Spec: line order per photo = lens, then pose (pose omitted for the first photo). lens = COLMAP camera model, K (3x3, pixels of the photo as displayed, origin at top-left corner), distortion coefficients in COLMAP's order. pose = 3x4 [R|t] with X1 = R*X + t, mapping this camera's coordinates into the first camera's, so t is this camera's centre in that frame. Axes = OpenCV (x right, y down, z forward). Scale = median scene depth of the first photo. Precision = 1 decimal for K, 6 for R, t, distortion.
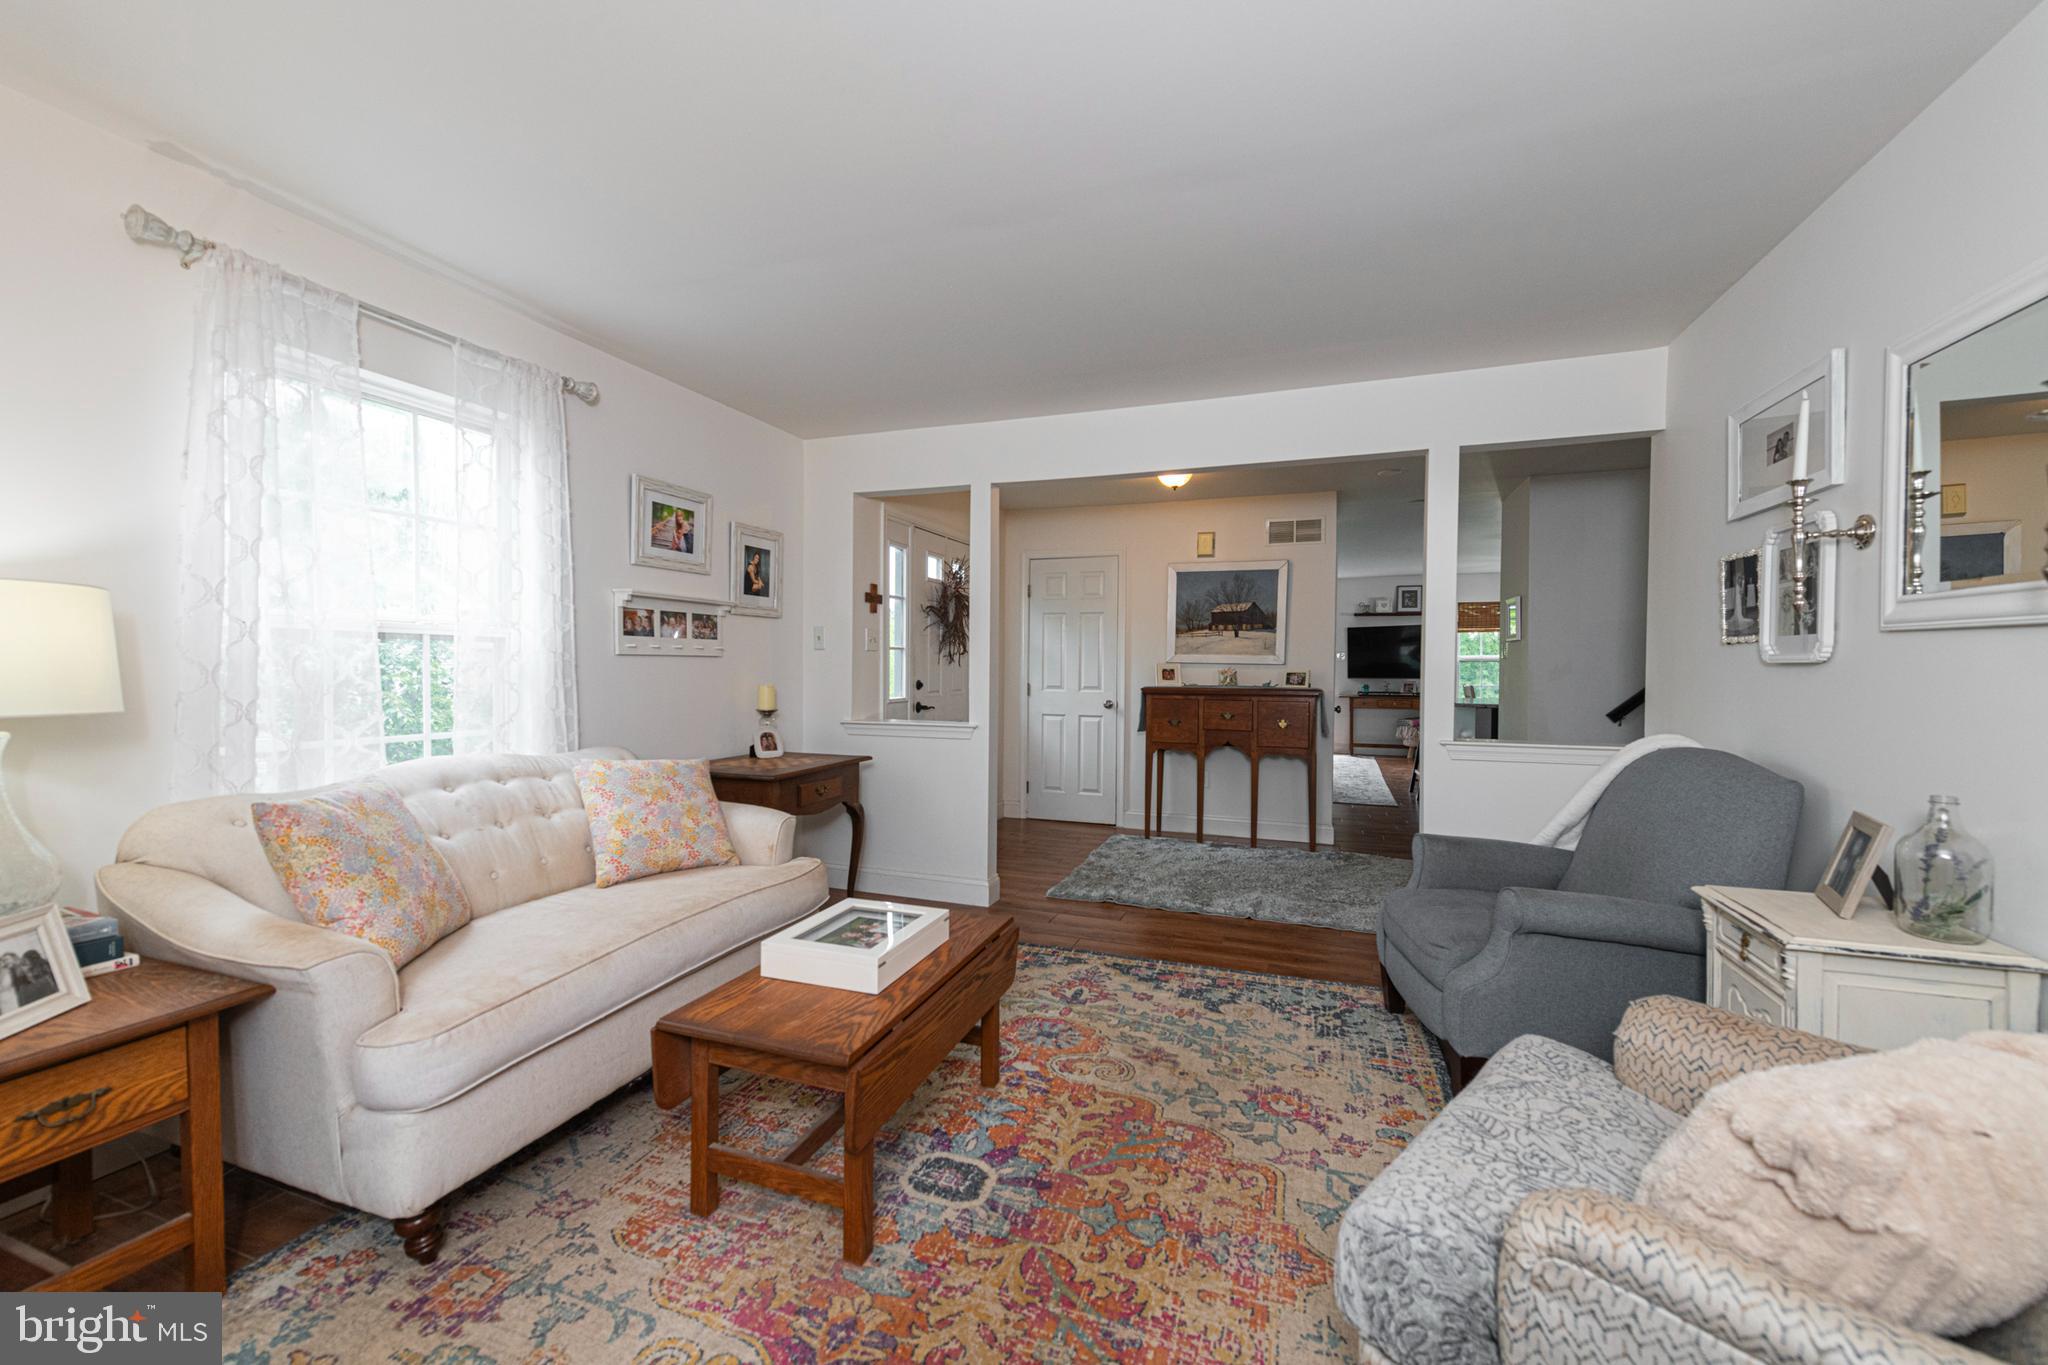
lens RADIAL K [[808.1, 0, 1033.0], [0, 808.1, 675.6], [0, 0, 1]] dist [0.014829, -0.004845]
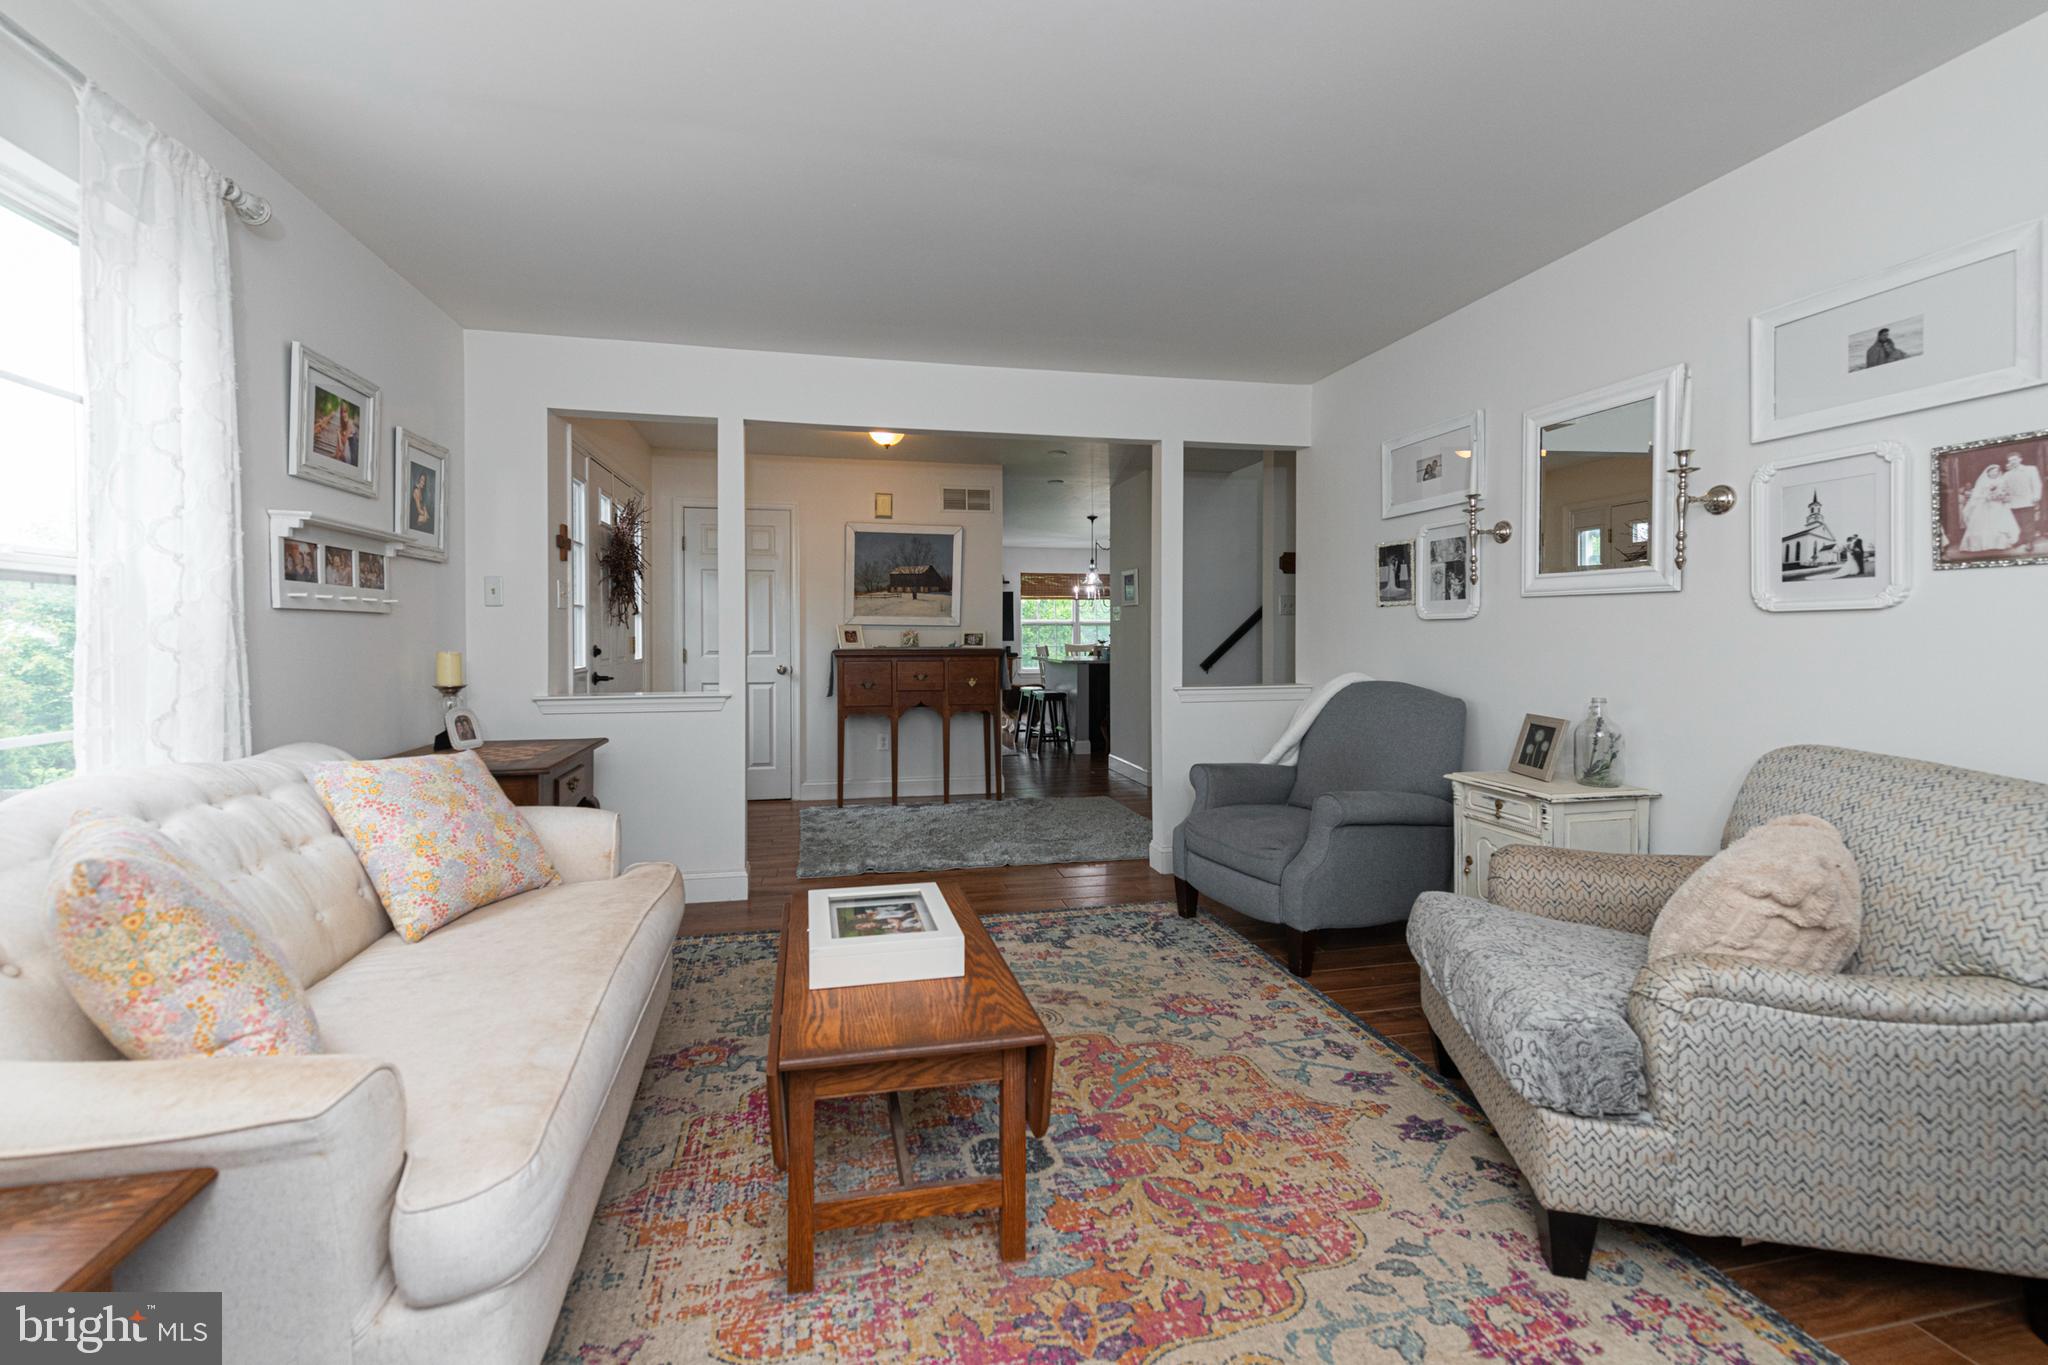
lens RADIAL K [[835.7, 0, 998.0], [0, 835.7, 639.0], [0, 0, 1]] dist [0.013076, -0.000960]
pose [[0.851352, -0.010738, 0.524485, -0.417883], [0.013079, 0.999914, -0.000759, 0.008836], [-0.524432, 0.007506, 0.851419, 0.108643]]
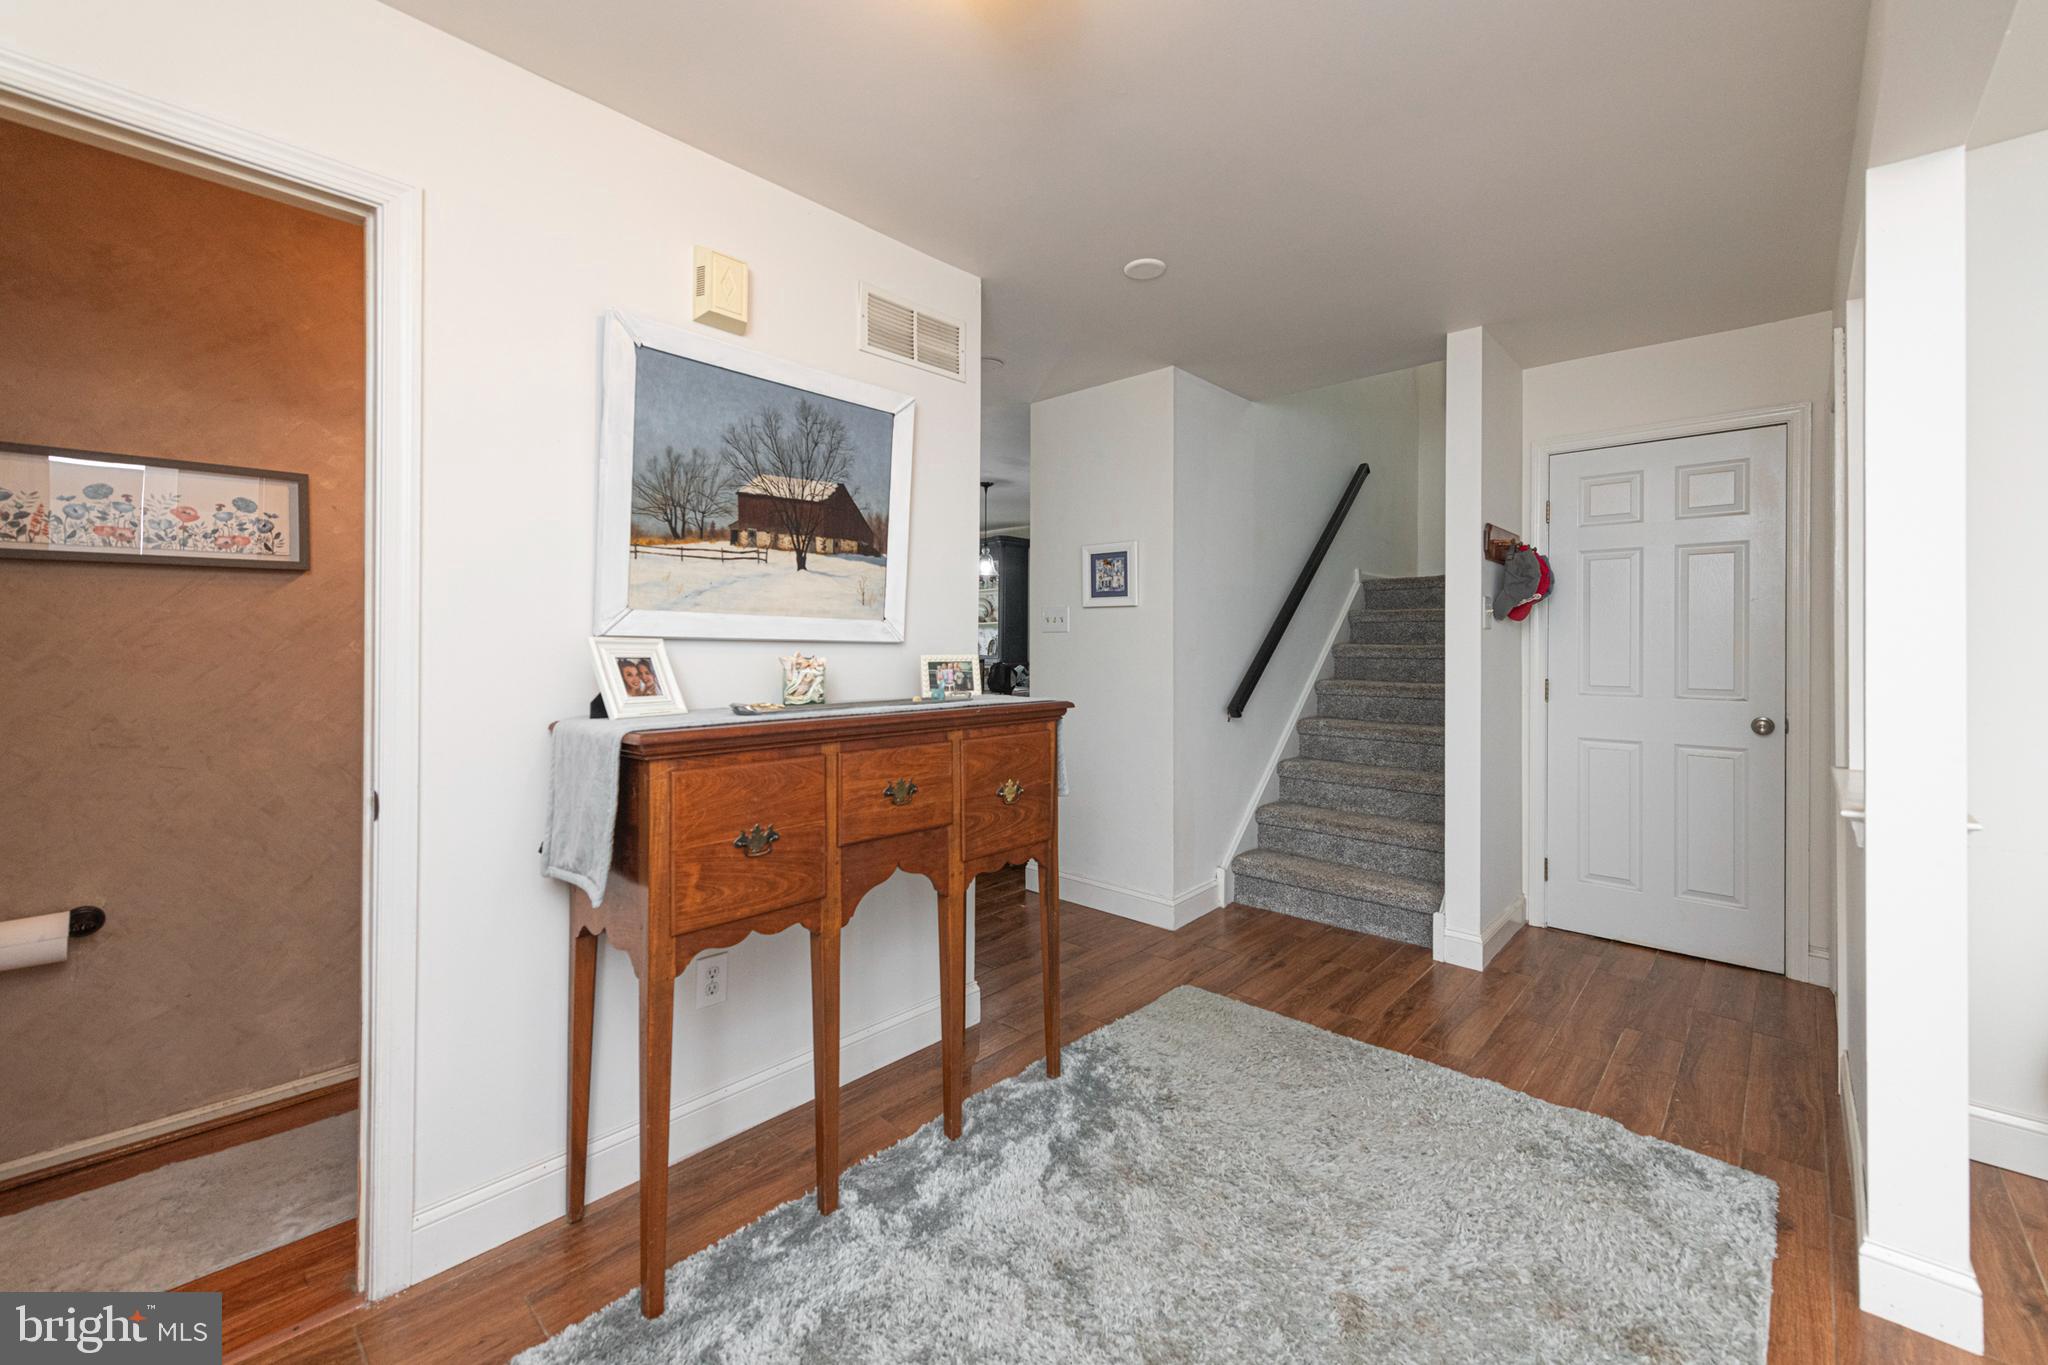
lens RADIAL K [[818.4, 0, 1059.6], [0, 818.4, 639.4], [0, 0, 1]] dist [0.014862, -0.000022]
pose [[0.377378, 0.002780, 0.926055, -0.105770], [0.015053, 0.999845, -0.009136, -0.019899], [-0.925937, 0.017388, 0.377278, 1.493927]]
